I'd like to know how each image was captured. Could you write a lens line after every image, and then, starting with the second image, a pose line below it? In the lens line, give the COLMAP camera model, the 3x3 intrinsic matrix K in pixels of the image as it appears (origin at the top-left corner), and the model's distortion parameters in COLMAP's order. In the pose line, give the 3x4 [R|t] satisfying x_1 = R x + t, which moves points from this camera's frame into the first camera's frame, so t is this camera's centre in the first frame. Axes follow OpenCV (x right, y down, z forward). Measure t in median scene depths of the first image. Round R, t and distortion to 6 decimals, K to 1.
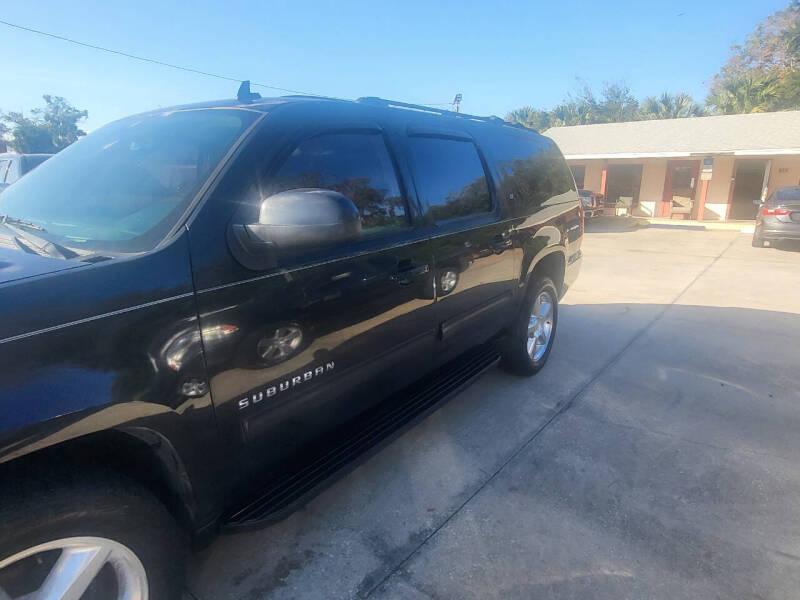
lens RADIAL K [[495.7, 0, 396.6], [0, 495.7, 297.9], [0, 0, 1]] dist [-0.012841, -0.002046]
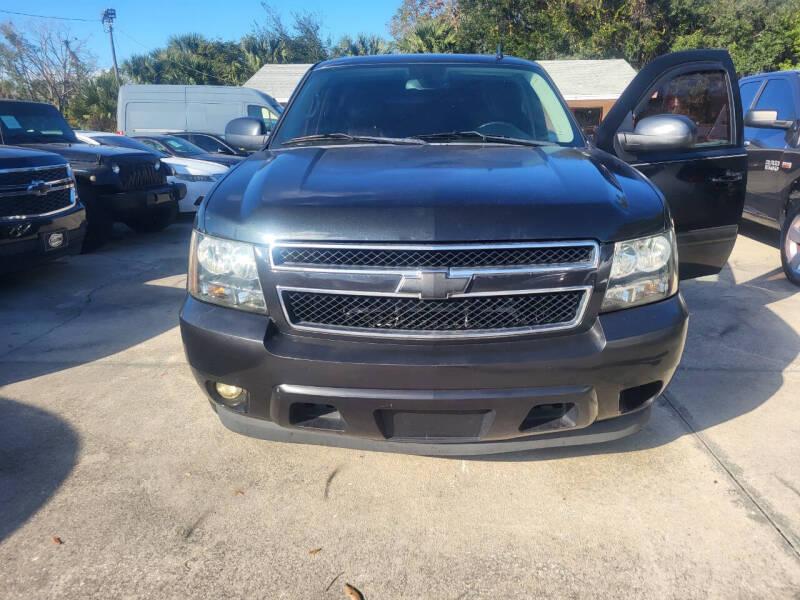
lens RADIAL K [[639.3, 0, 405.8], [0, 639.3, 299.3], [0, 0, 1]] dist [0.071168, -0.057072]
pose [[0.795596, -0.158261, 0.584791, -0.264289], [0.145406, 0.986944, 0.069274, 0.021374], [-0.588119, 0.029918, 0.808221, -0.055745]]
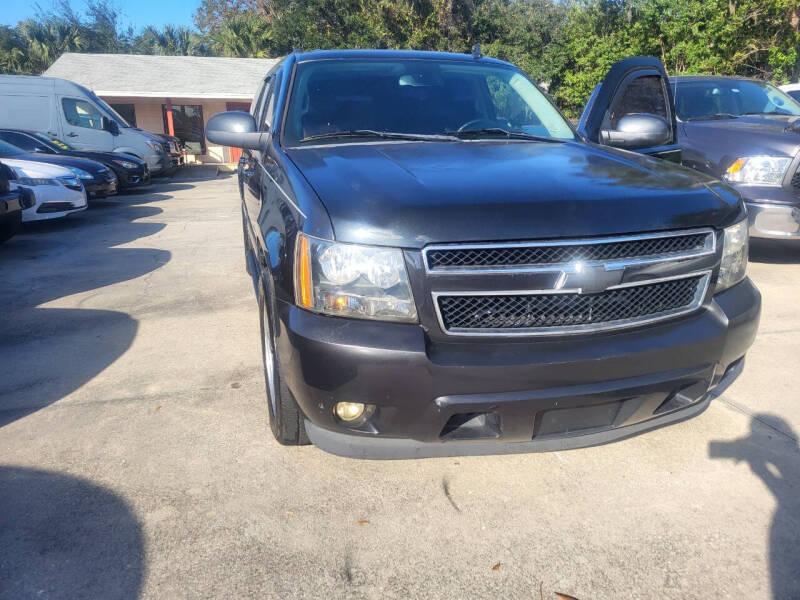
lens RADIAL K [[638.5, 0, 409.5], [0, 638.5, 286.8], [0, 0, 1]] dist [0.075546, -0.065291]
pose [[0.568546, -0.199497, 0.798096, -0.319787], [0.193888, 0.975316, 0.105674, 0.006015], [-0.799477, 0.094660, 0.593192, 0.010198]]
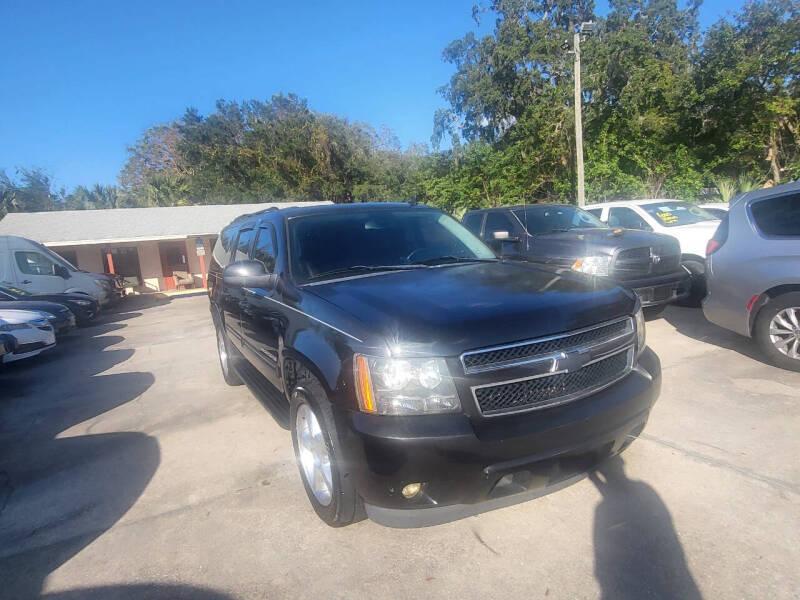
lens RADIAL K [[502.5, 0, 407.4], [0, 502.5, 301.7], [0, 0, 1]] dist [0.000764, 0.002849]
pose [[0.370723, -0.143176, 0.917641, -0.344782], [0.290021, 0.956483, 0.032069, -0.012554], [-0.882300, 0.254246, 0.396114, 0.045613]]
